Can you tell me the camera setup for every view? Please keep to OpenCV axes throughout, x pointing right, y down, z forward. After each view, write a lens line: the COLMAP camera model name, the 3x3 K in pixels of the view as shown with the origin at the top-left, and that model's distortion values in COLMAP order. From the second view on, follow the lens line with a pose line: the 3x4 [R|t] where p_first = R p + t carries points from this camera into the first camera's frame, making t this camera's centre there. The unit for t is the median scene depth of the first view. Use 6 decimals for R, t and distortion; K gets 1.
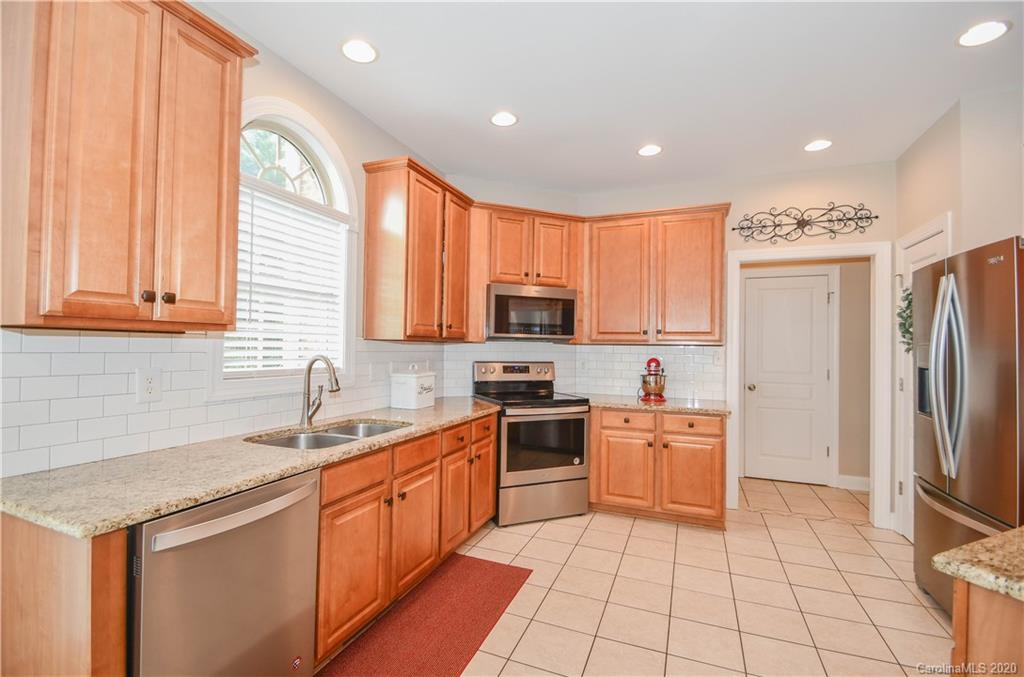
lens RADIAL K [[452.1, 0, 507.2], [0, 452.1, 342.2], [0, 0, 1]] dist [-0.001696, -0.000244]
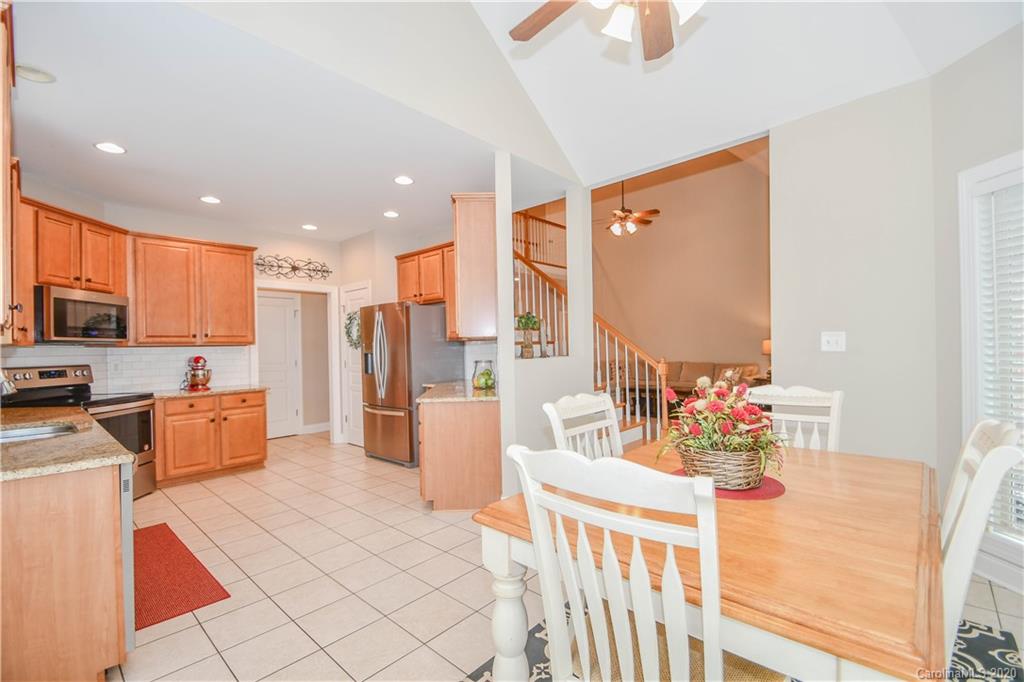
lens RADIAL K [[452.1, 0, 508.8], [0, 452.1, 341.9], [0, 0, 1]] dist [-0.001696, -0.000244]
pose [[0.342355, -0.010617, 0.939511, -0.576192], [0.012682, 0.999897, 0.006678, -0.002717], [-0.939485, 0.009629, 0.342454, -0.253120]]
